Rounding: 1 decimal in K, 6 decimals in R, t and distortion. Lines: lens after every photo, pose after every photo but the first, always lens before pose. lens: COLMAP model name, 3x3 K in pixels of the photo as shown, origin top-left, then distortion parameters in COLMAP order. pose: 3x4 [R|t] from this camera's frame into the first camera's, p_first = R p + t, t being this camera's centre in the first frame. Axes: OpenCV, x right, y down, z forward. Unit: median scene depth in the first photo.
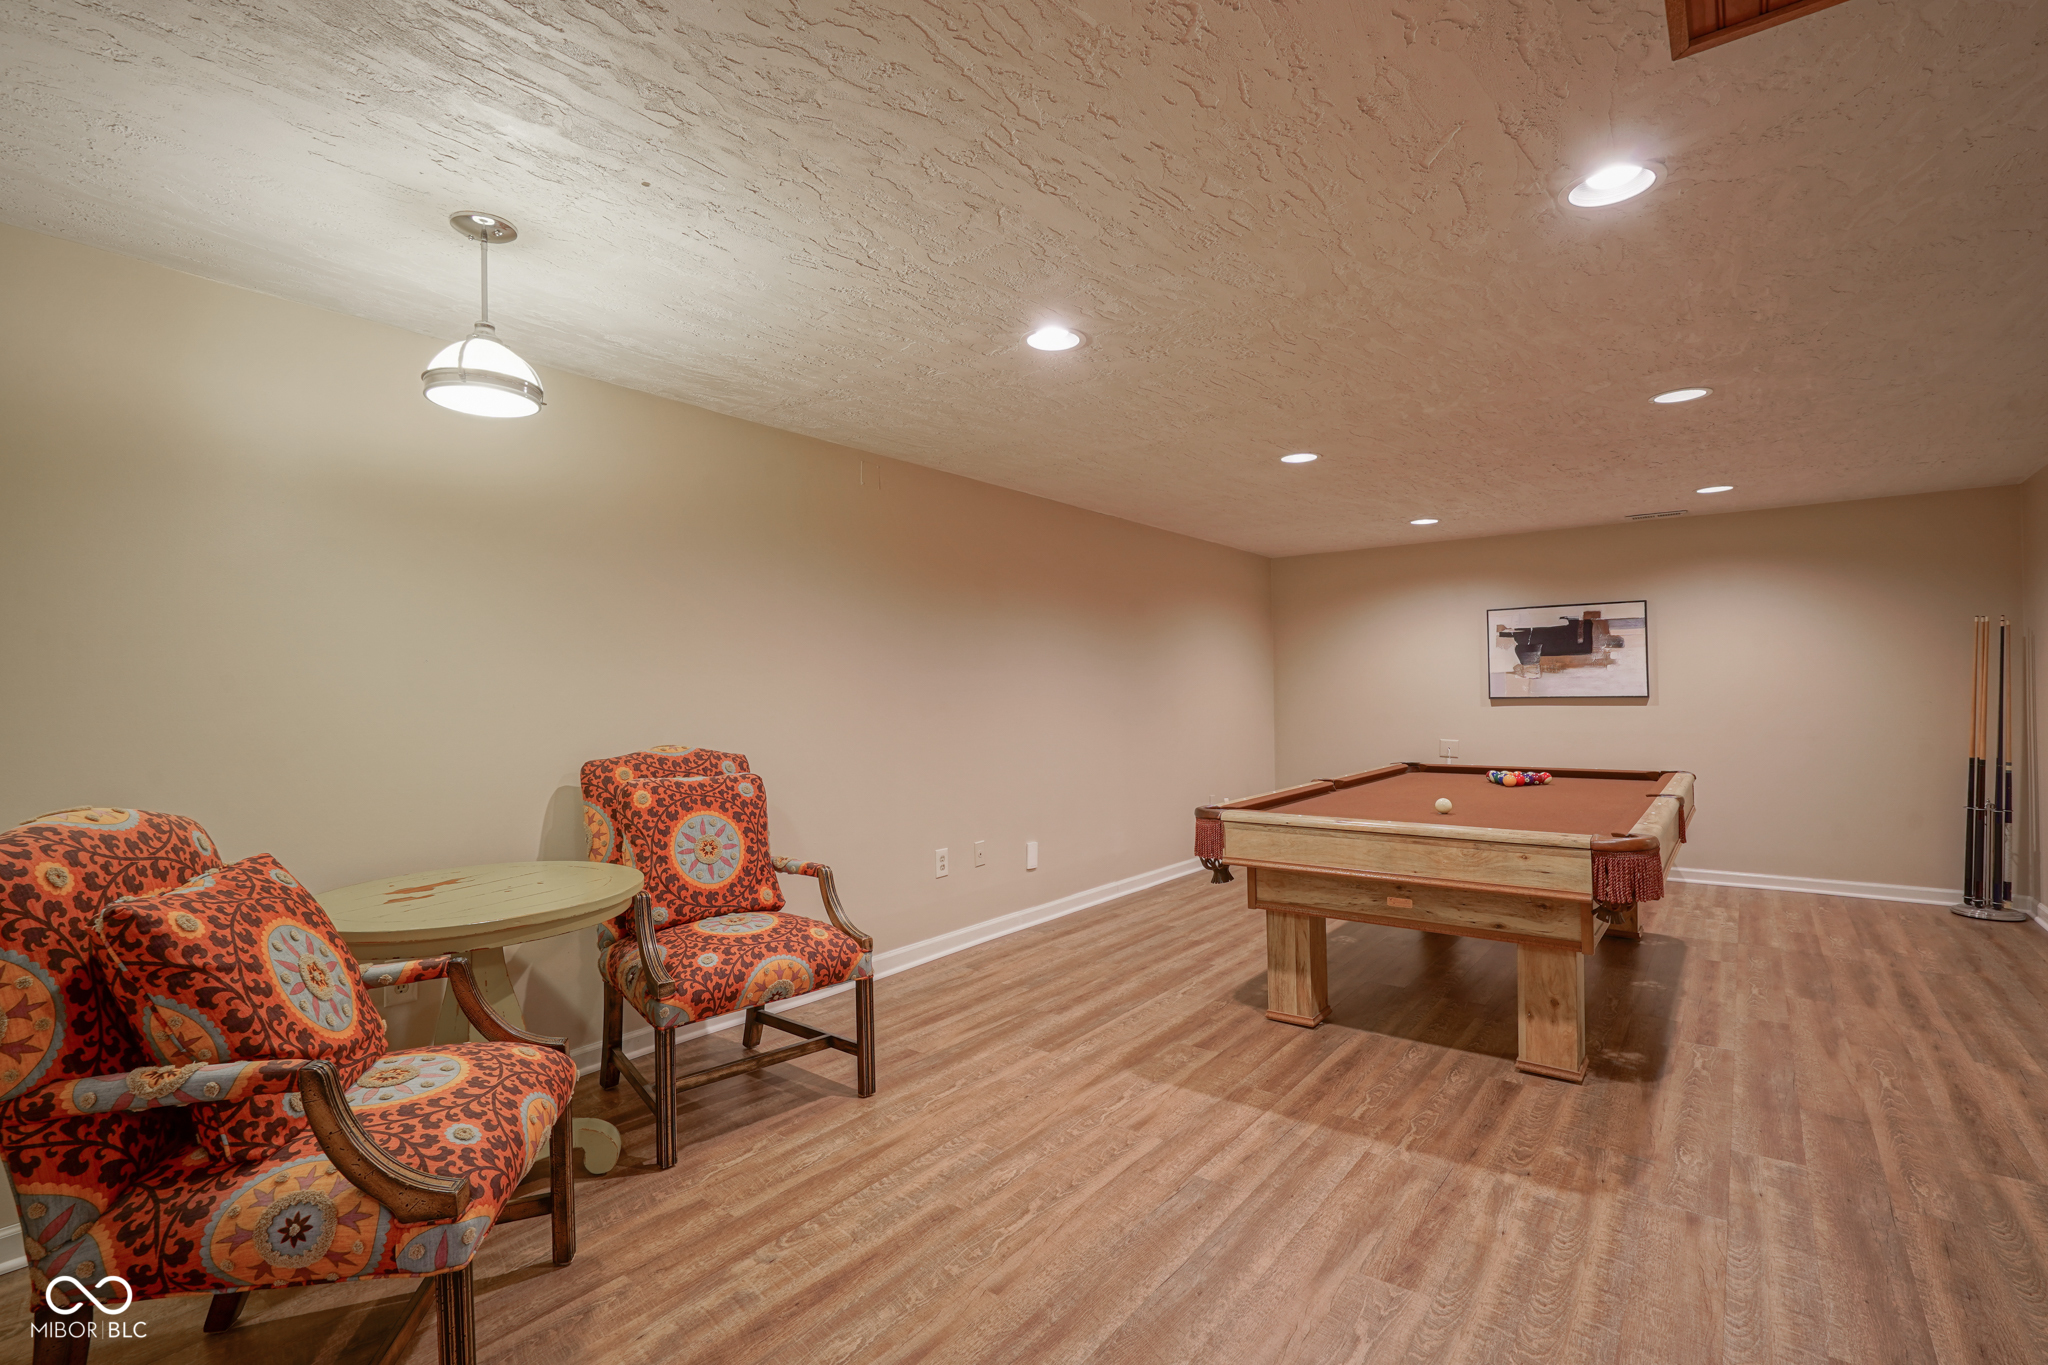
lens RADIAL K [[945.2, 0, 1021.4], [0, 945.2, 688.1], [0, 0, 1]] dist [-0.002991, -0.000550]
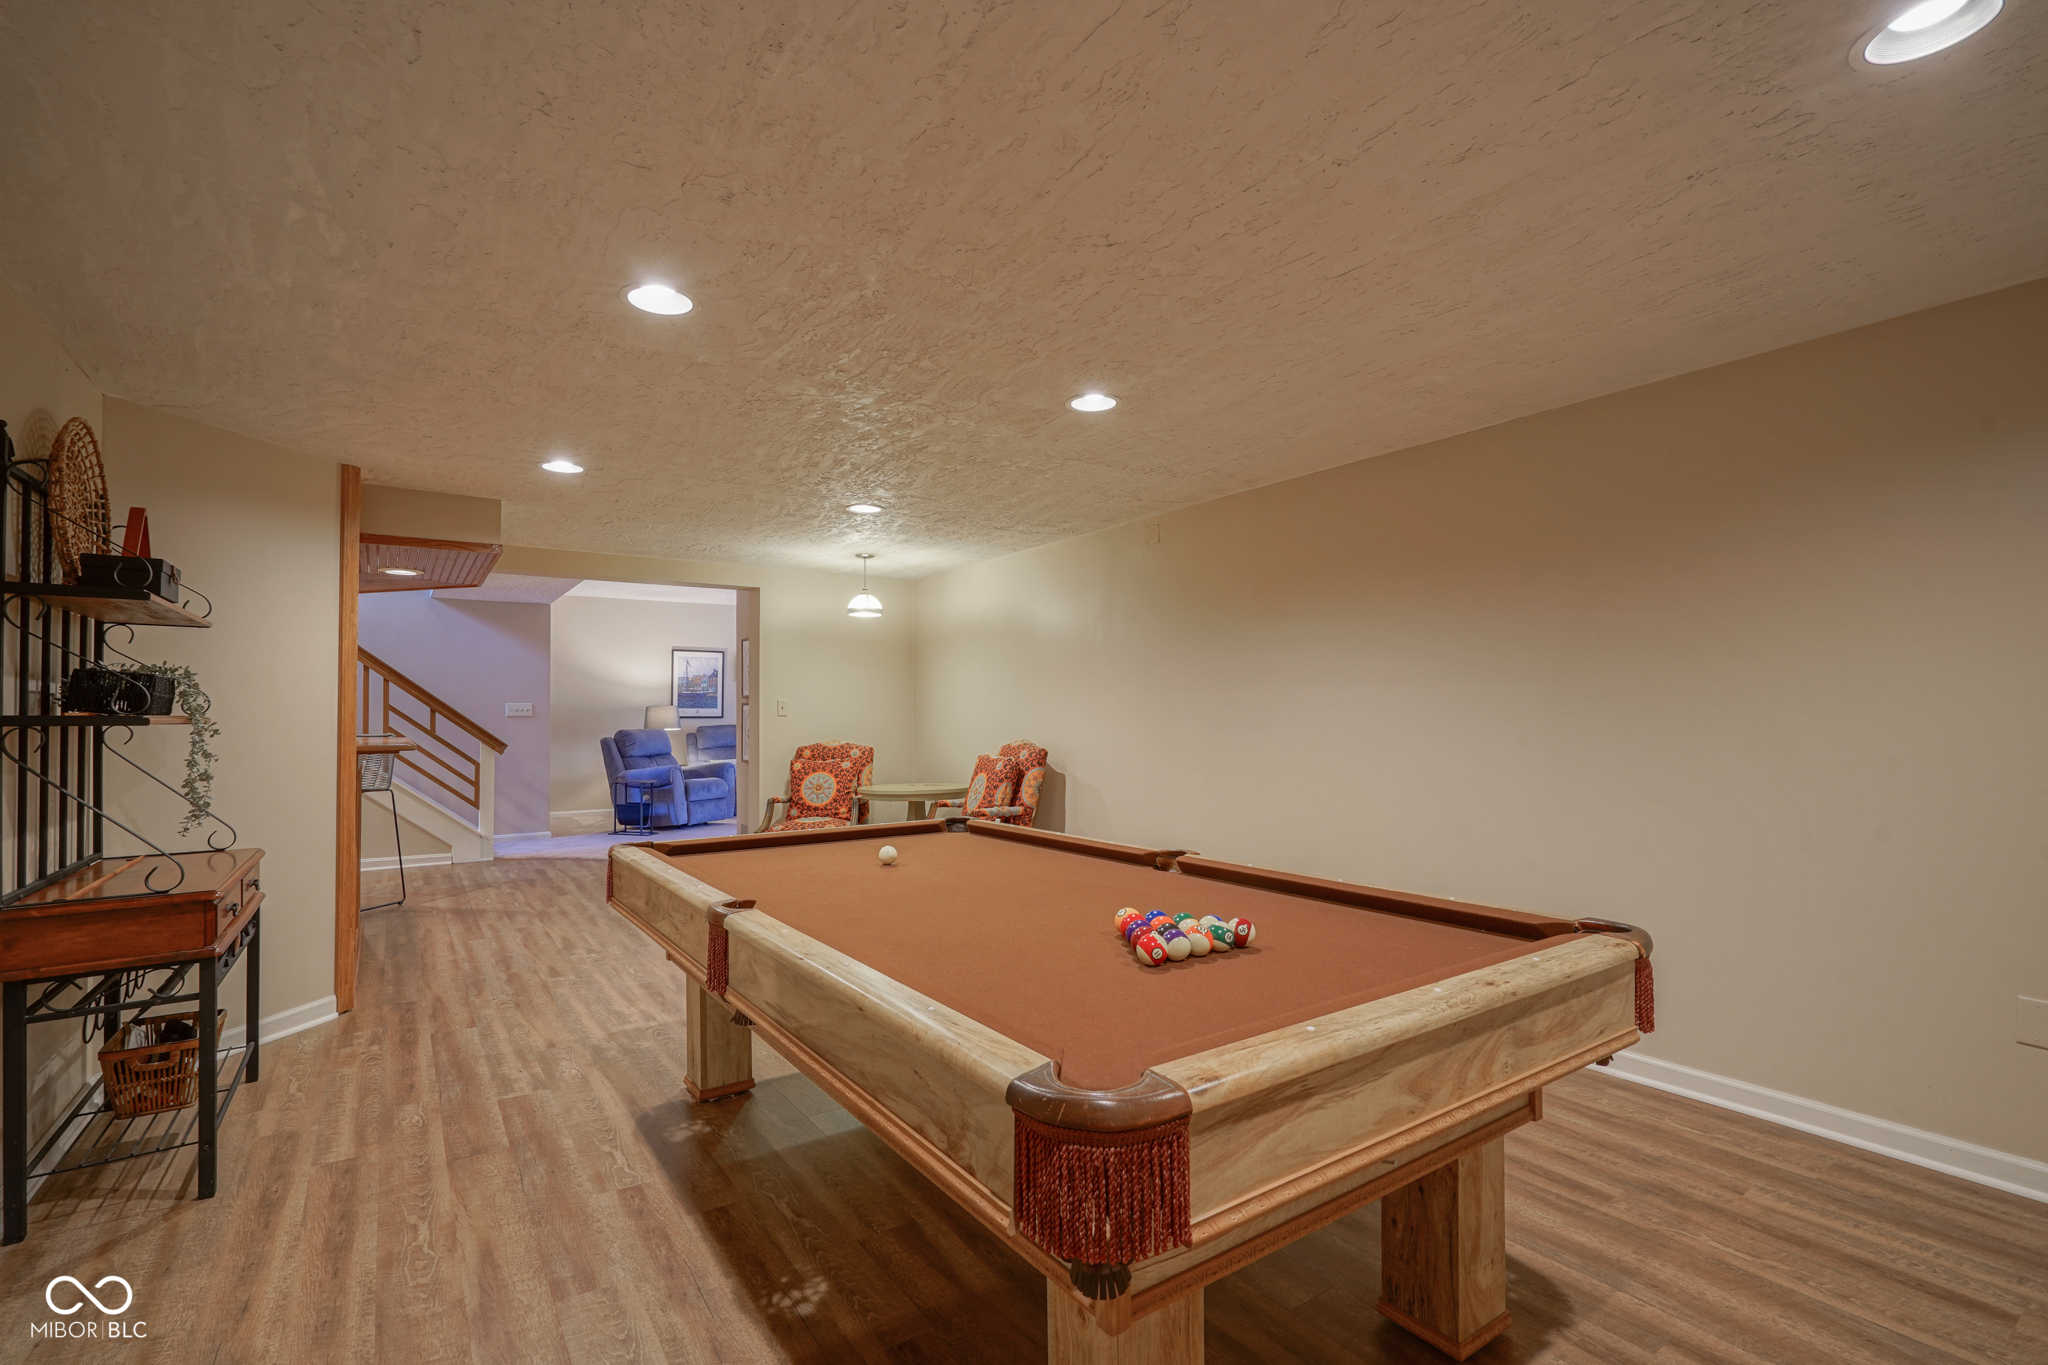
lens RADIAL K [[926.8, 0, 1046.1], [0, 926.8, 688.1], [0, 0, 1]] dist [-0.000413, -0.000219]
pose [[-0.293994, -0.016923, -0.955657, 1.411572], [0.013376, 0.999672, -0.021817, -0.012319], [0.955714, -0.019197, -0.293672, 1.618323]]
